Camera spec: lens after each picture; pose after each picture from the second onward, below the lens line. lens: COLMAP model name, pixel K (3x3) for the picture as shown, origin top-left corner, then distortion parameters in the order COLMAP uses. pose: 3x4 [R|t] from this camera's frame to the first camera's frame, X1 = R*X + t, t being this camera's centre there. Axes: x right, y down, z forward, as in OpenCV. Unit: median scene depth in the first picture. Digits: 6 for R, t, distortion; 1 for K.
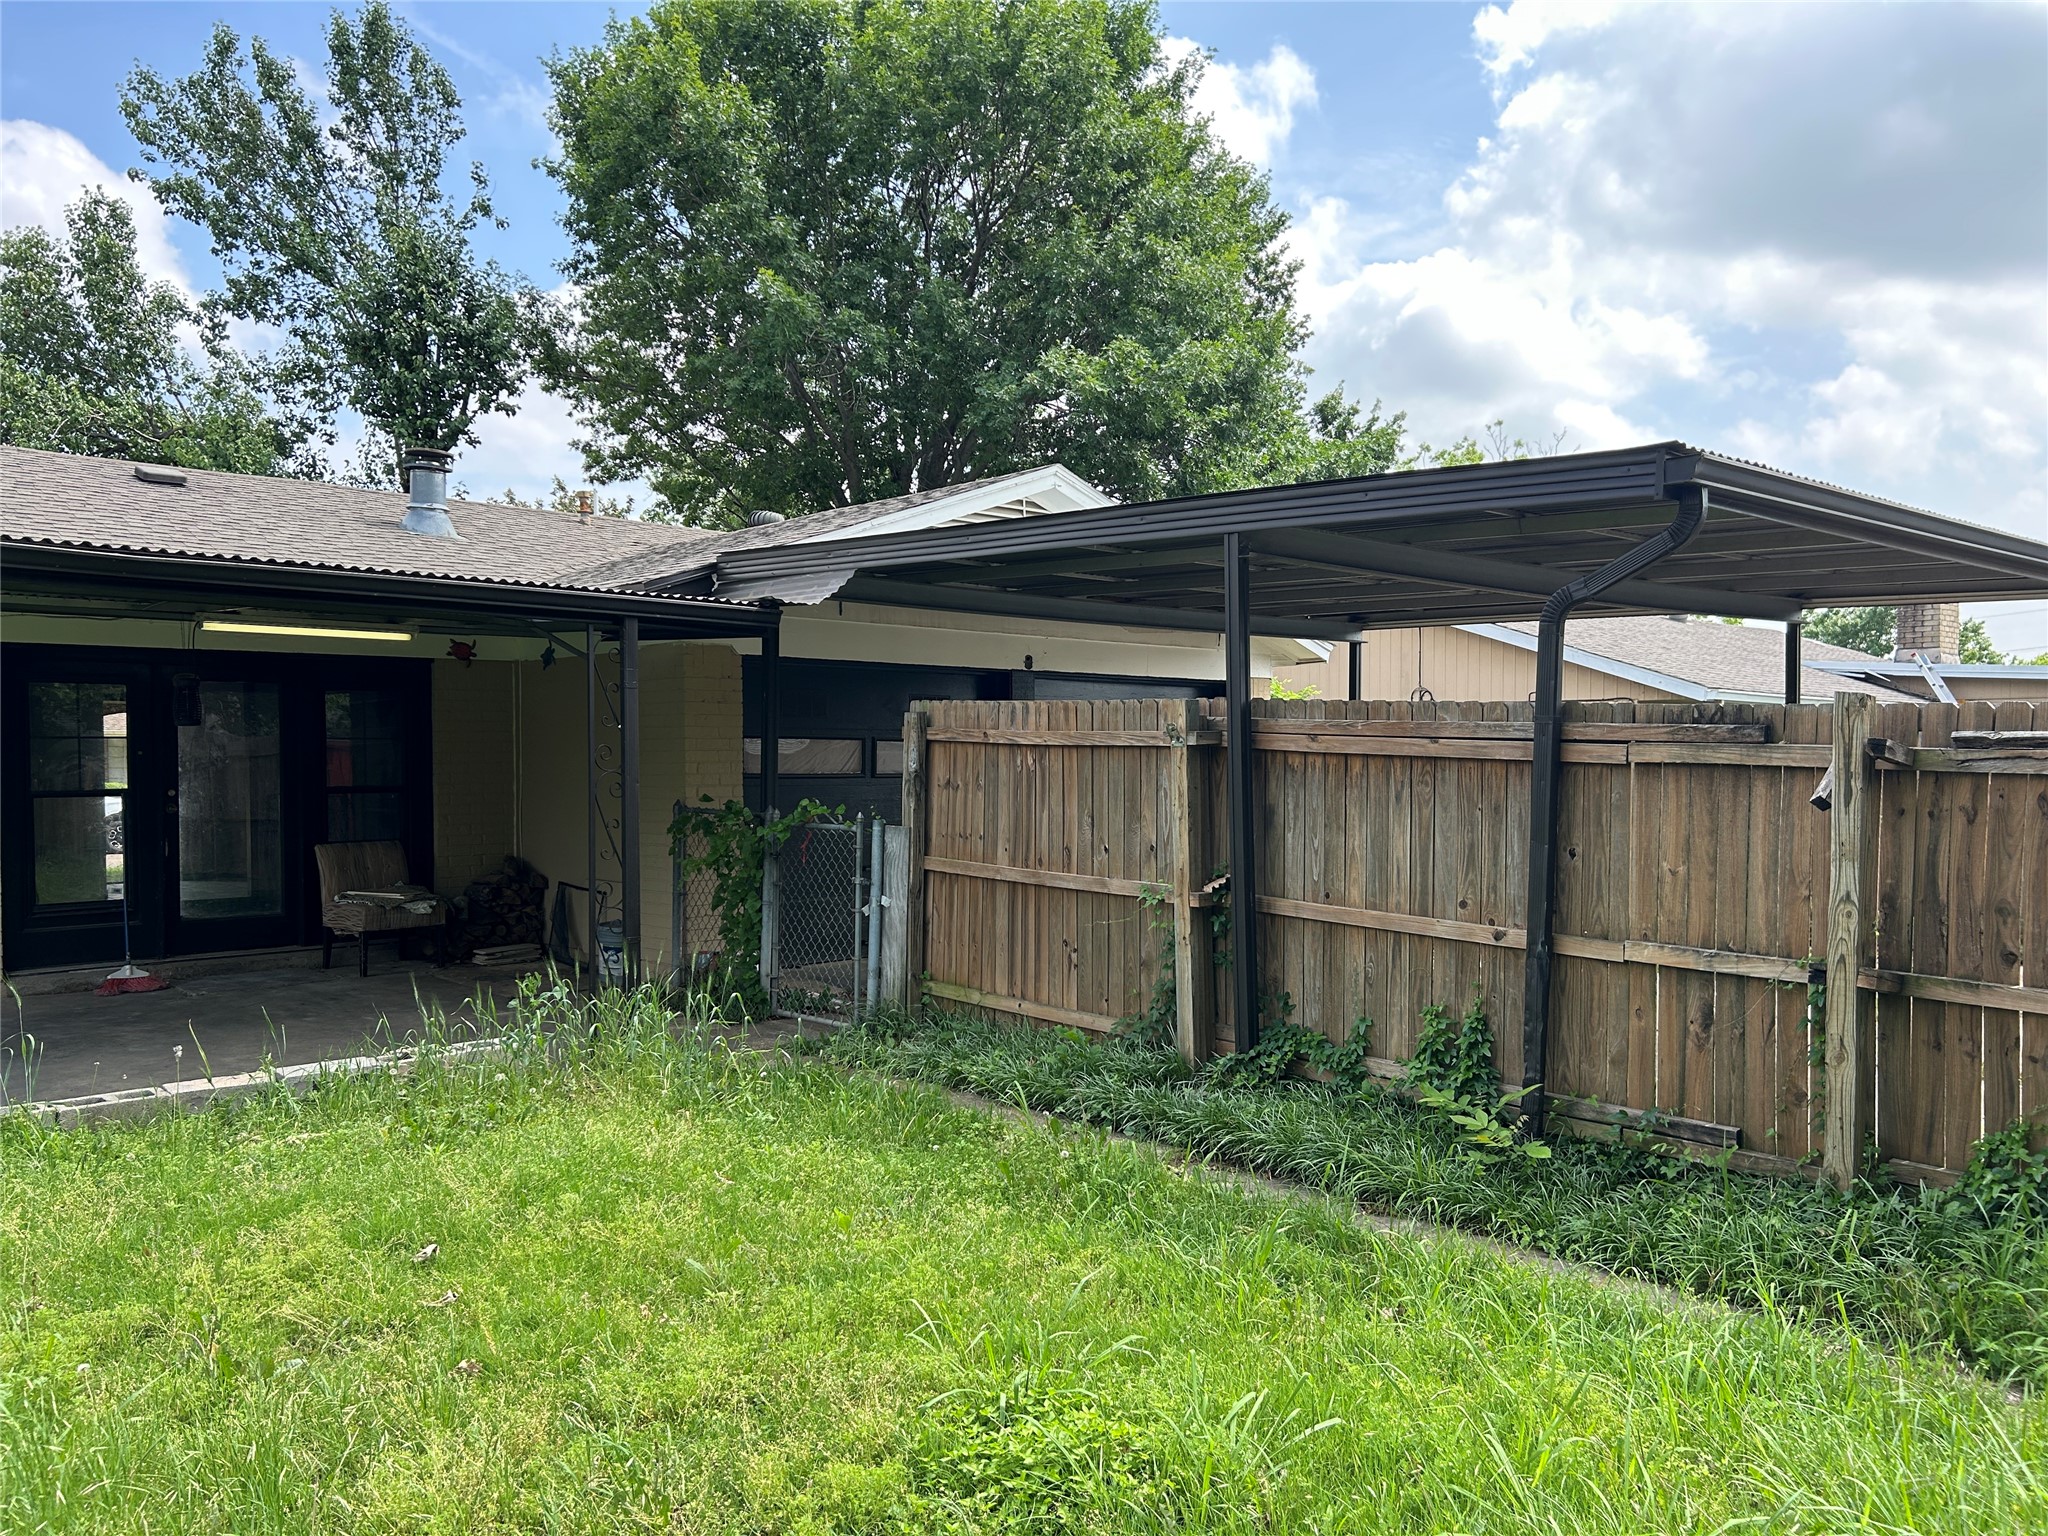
lens RADIAL K [[1549.6, 0, 1017.4], [0, 1549.6, 767.4], [0, 0, 1]] dist [0.047032, -0.047134]
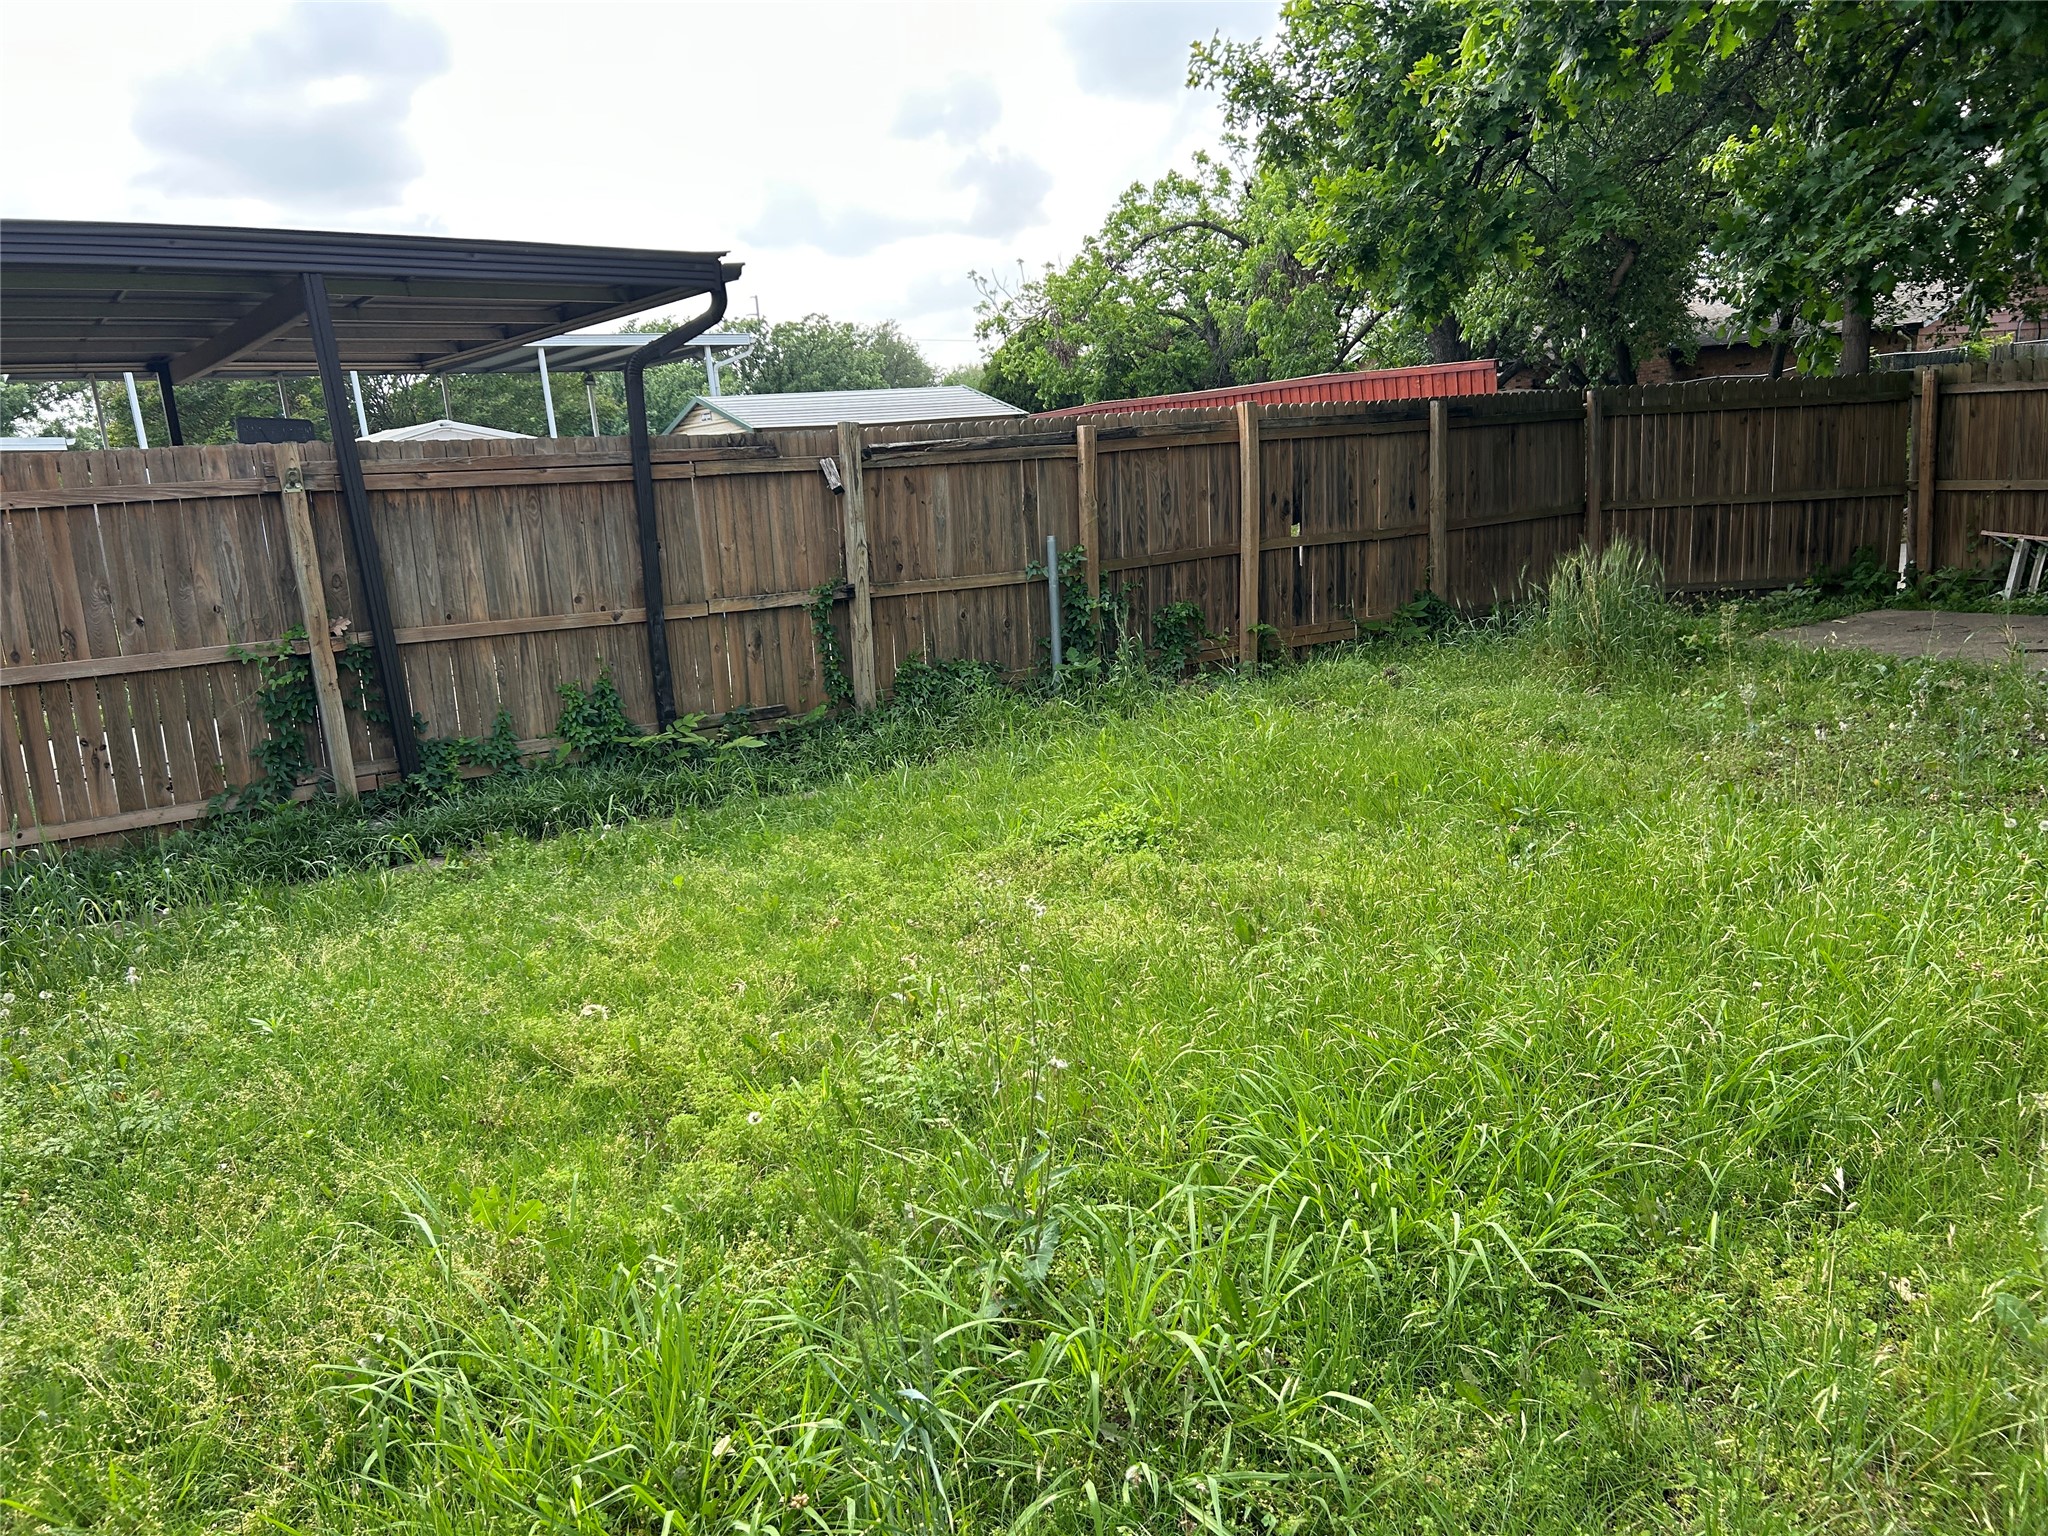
lens RADIAL K [[1549.6, 0, 1019.2], [0, 1549.6, 776.5], [0, 0, 1]] dist [0.047032, -0.047134]
pose [[0.156982, -0.225590, 0.961492, -0.889615], [0.078180, 0.973346, 0.215607, -0.017421], [-0.984502, 0.041323, 0.170434, 0.416405]]
